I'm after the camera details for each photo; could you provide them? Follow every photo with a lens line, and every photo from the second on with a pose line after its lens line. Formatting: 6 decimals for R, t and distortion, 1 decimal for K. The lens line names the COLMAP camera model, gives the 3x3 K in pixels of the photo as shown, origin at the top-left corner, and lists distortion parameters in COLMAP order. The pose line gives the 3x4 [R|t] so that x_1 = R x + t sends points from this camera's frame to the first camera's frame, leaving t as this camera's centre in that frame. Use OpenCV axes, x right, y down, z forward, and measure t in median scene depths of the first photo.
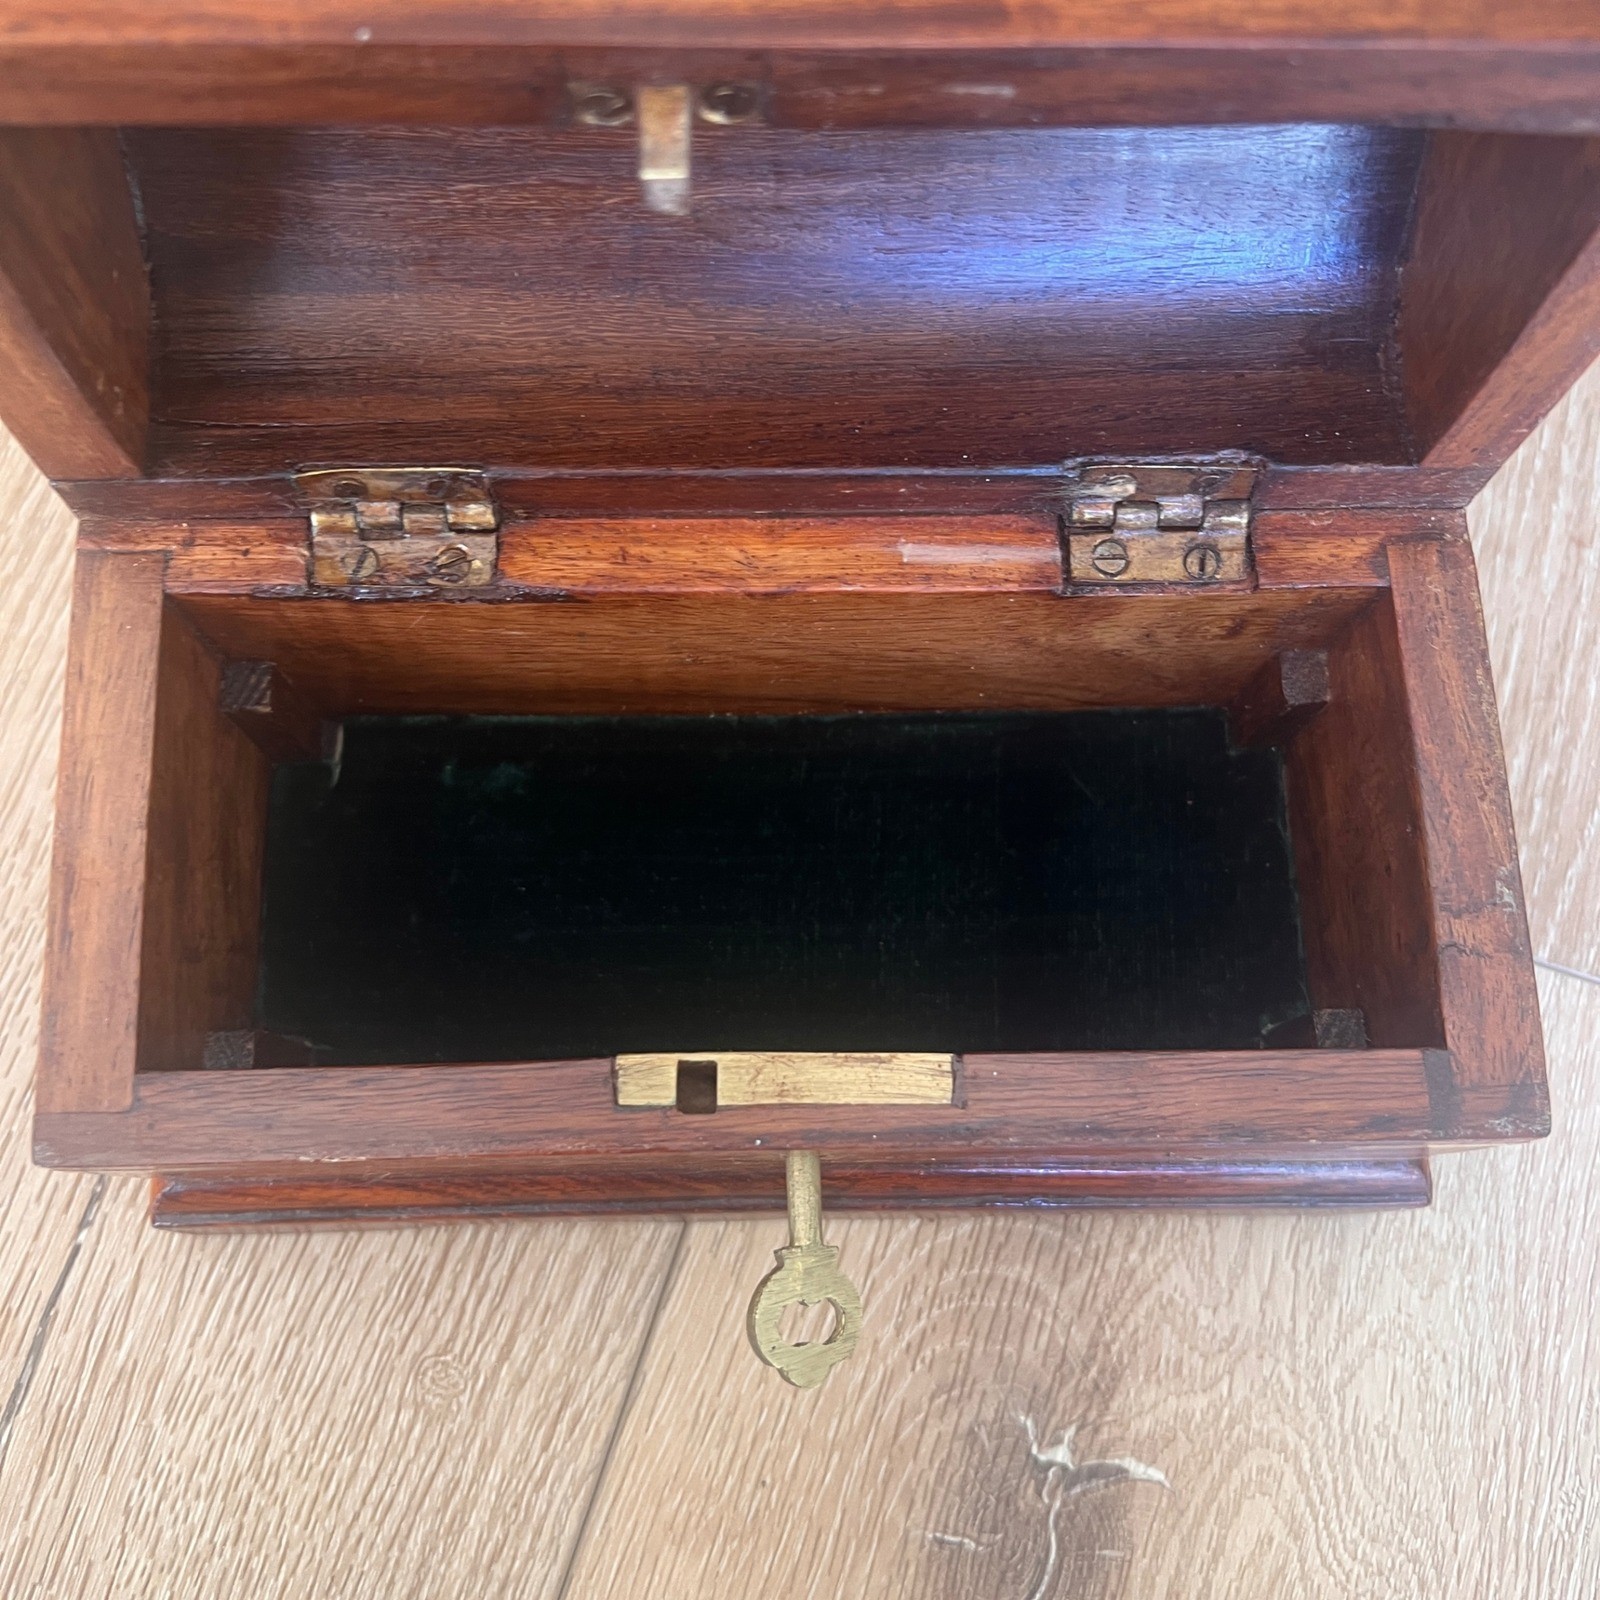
lens RADIAL K [[1651.2, 0, 815.9], [0, 1651.2, 803.2], [0, 0, 1]] dist [-0.004581, 0.000000]
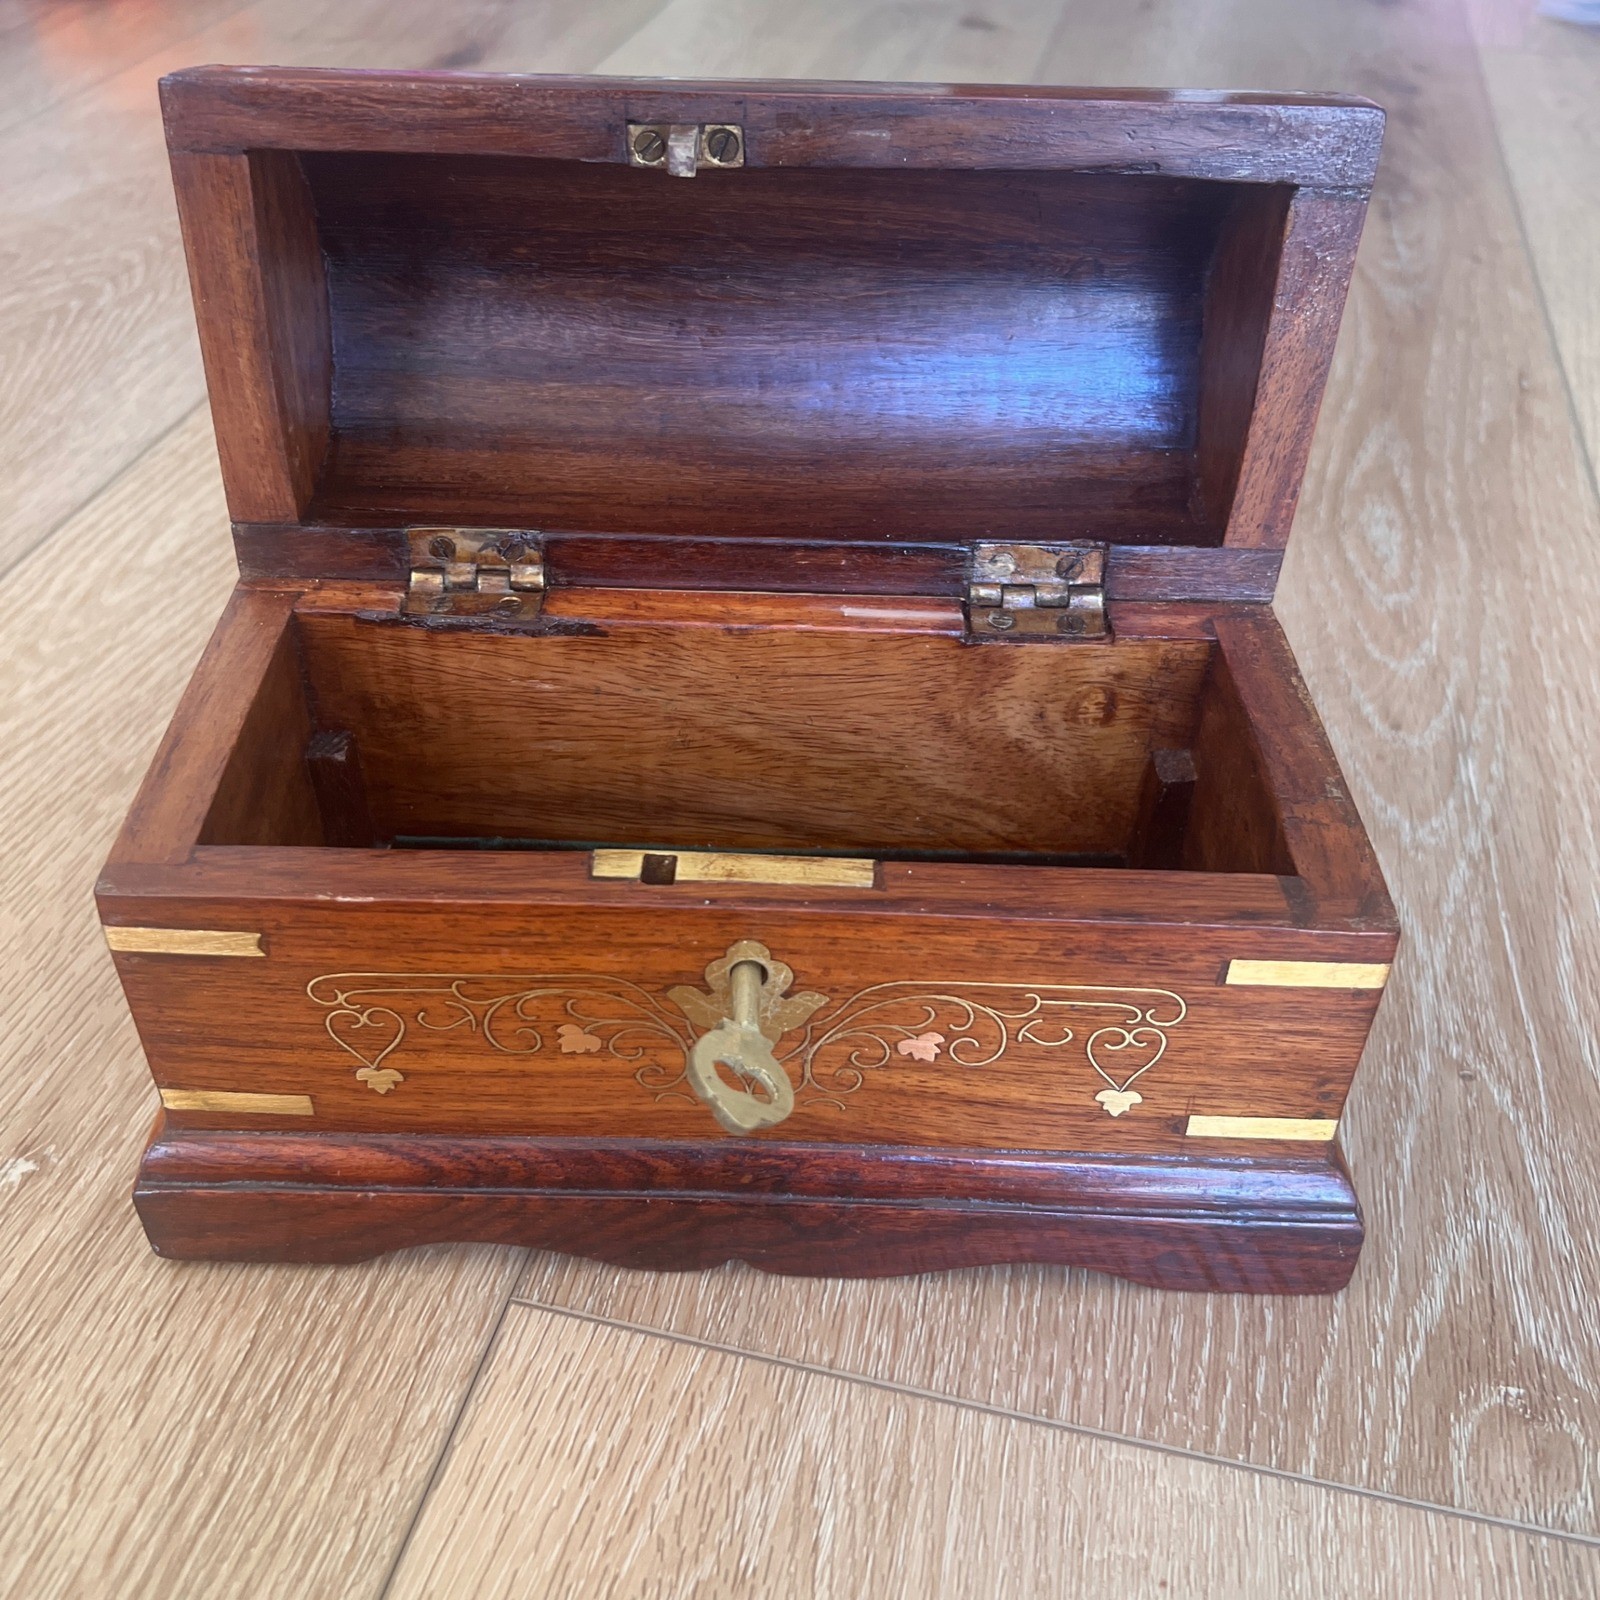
lens RADIAL K [[1651.2, 0, 781.8], [0, 1651.2, 814.4], [0, 0, 1]] dist [-0.004581, 0.000000]
pose [[0.999102, 0.015062, -0.039594, 0.053133], [-0.035263, 0.813639, -0.580301, 0.697053], [0.023475, 0.581176, 0.813439, 0.010411]]
